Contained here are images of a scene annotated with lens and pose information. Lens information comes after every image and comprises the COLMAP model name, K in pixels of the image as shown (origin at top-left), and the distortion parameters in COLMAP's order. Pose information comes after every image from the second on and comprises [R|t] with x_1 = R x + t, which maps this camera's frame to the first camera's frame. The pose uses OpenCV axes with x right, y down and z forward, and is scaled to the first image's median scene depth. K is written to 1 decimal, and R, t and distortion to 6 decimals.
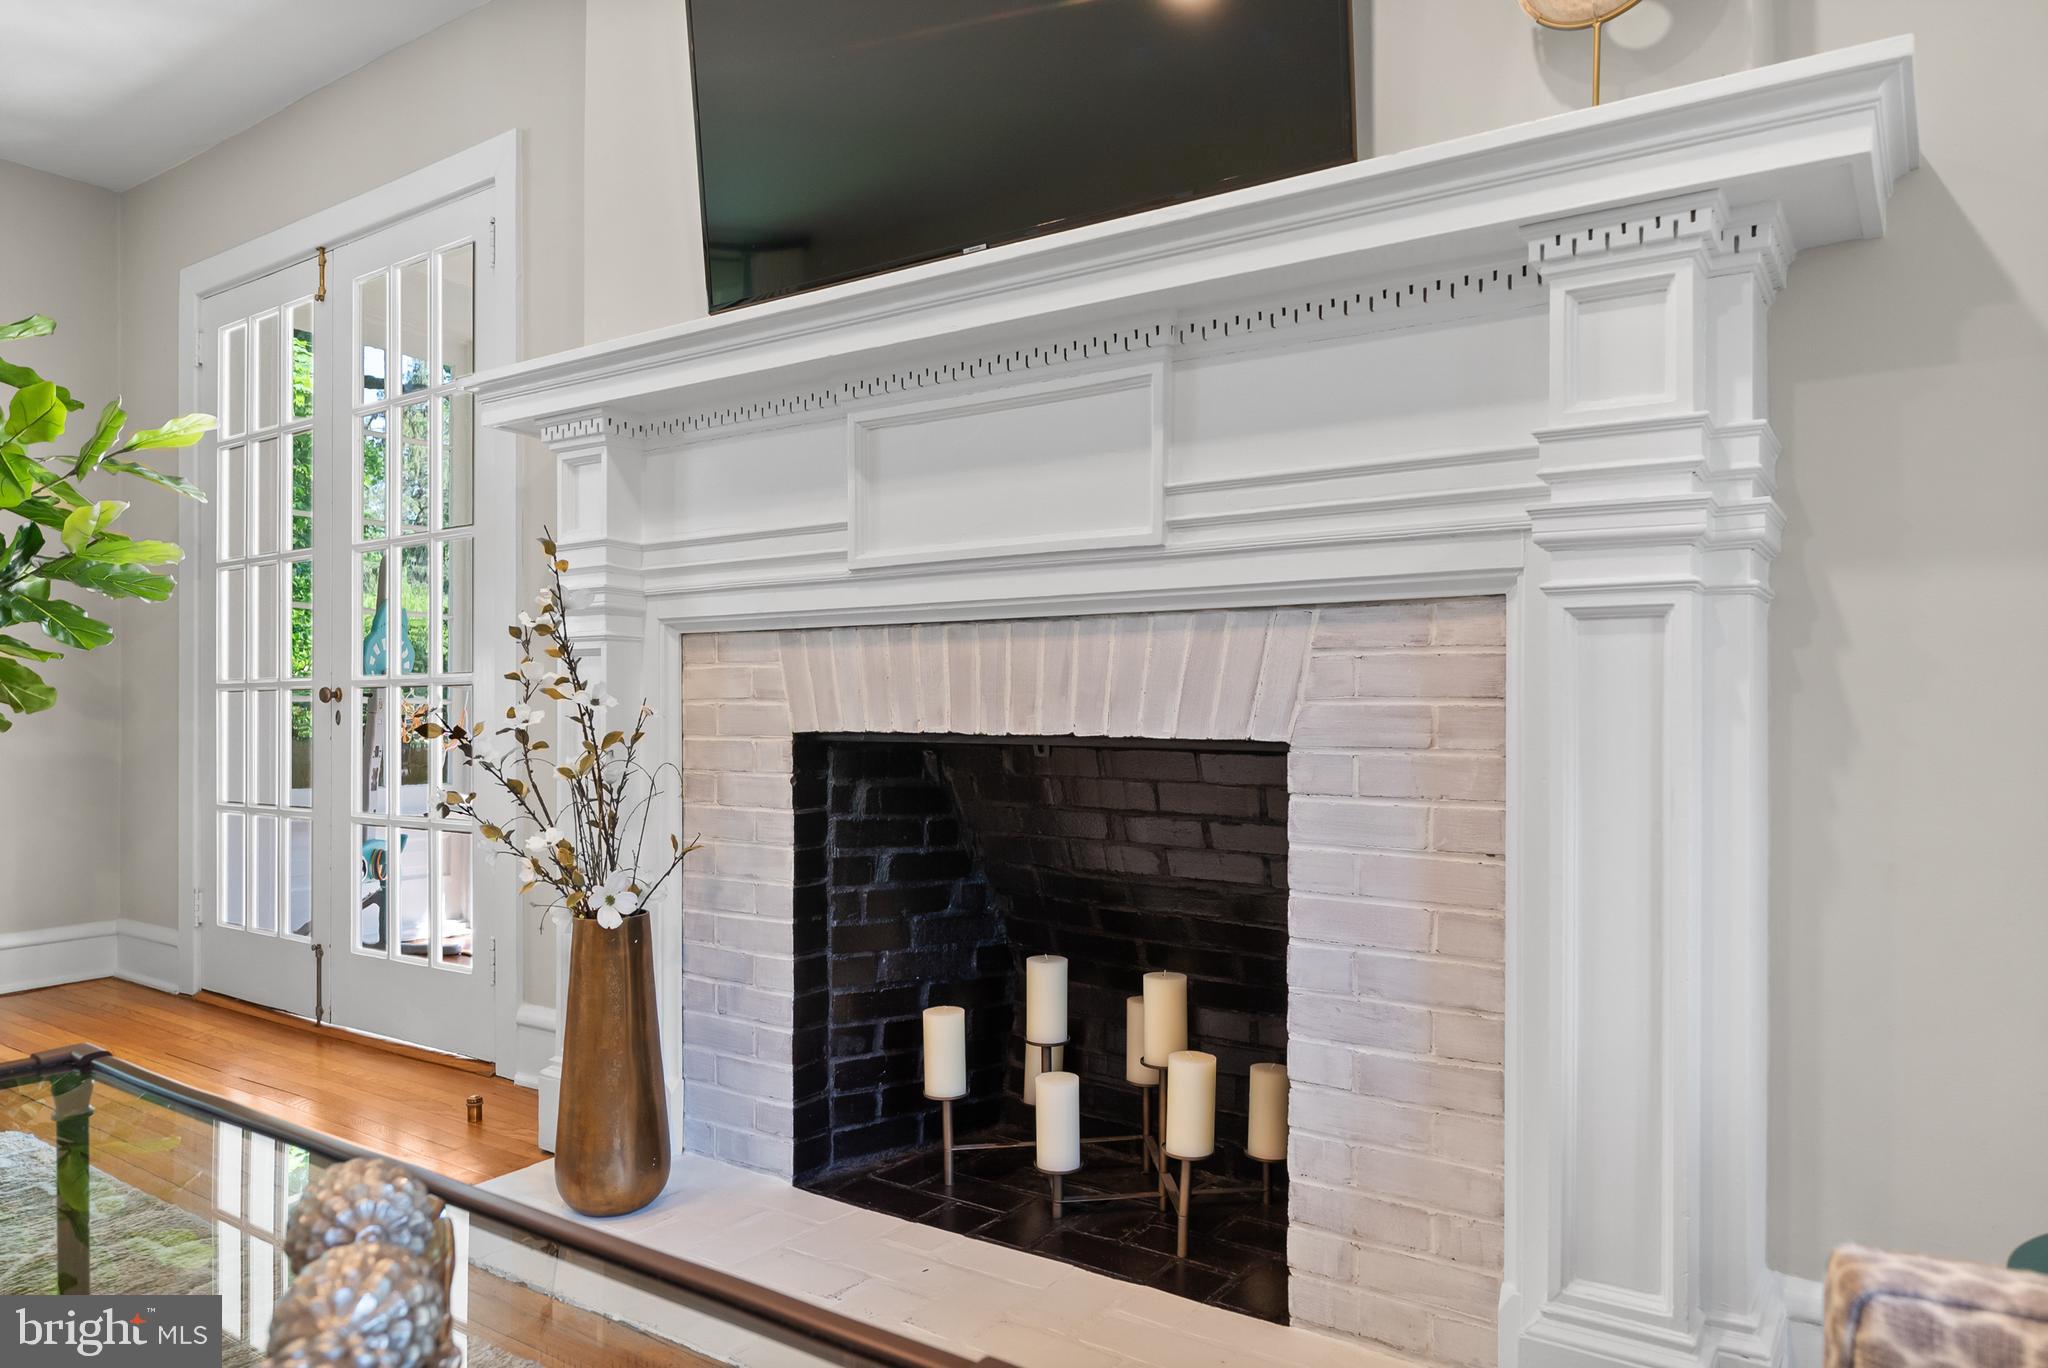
lens RADIAL K [[1327.1, 0, 1024.0], [0, 1327.1, 683.9], [0, 0, 1]] dist [0.003143, 0.000337]
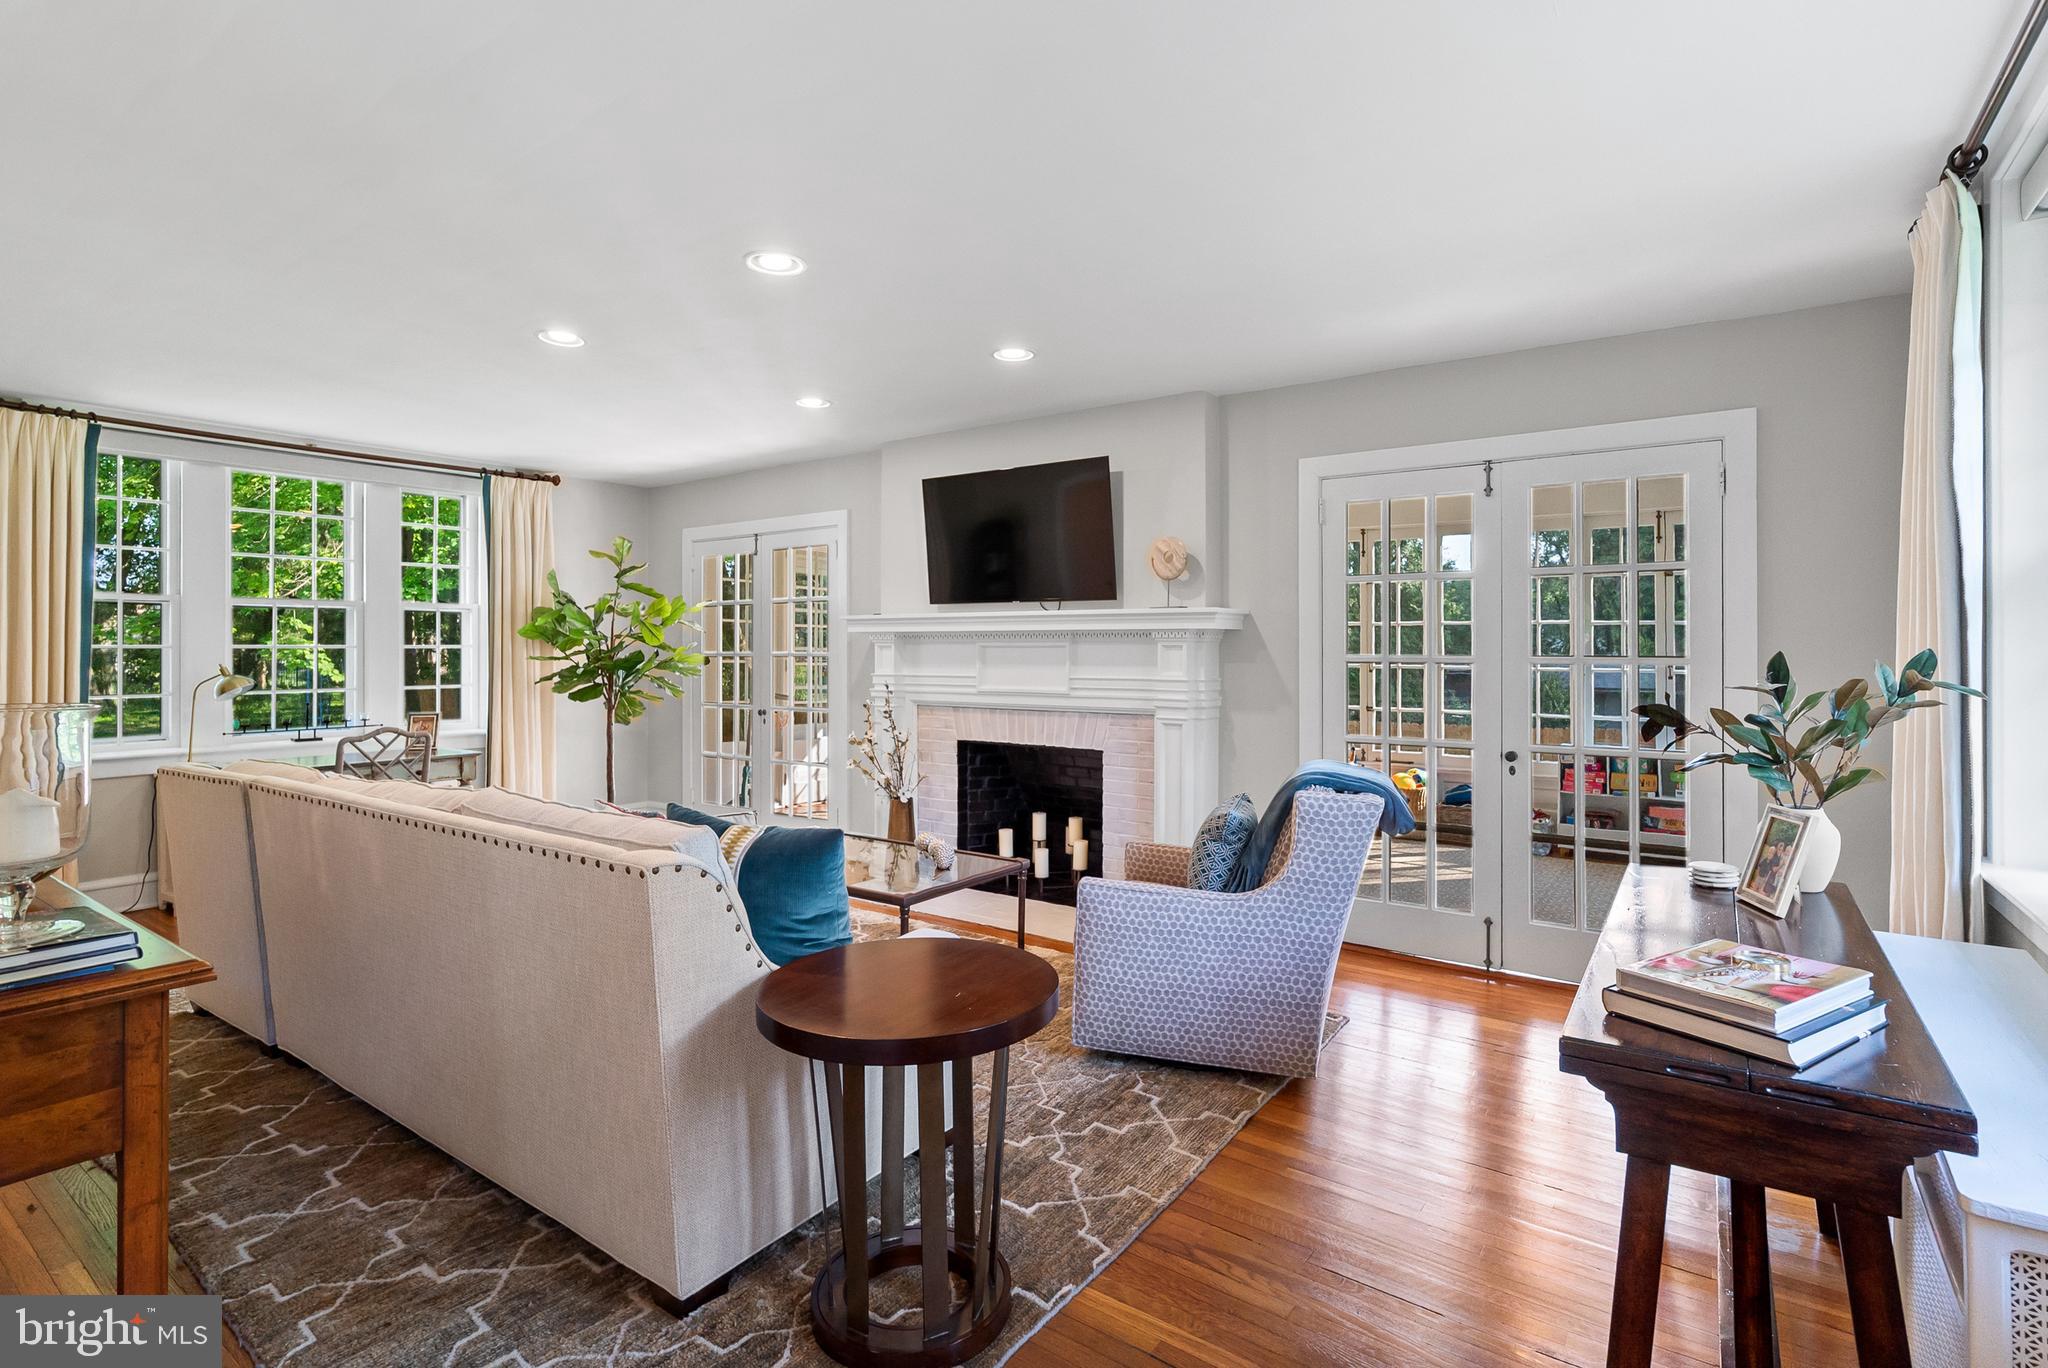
lens RADIAL K [[956.9, 0, 1068.2], [0, 956.9, 651.1], [0, 0, 1]] dist [-0.005340, -0.000385]
pose [[0.999855, 0.003286, 0.016726, 0.047190], [-0.003545, 0.999874, 0.015498, -0.209271], [-0.016673, -0.015555, 0.999740, -1.248466]]
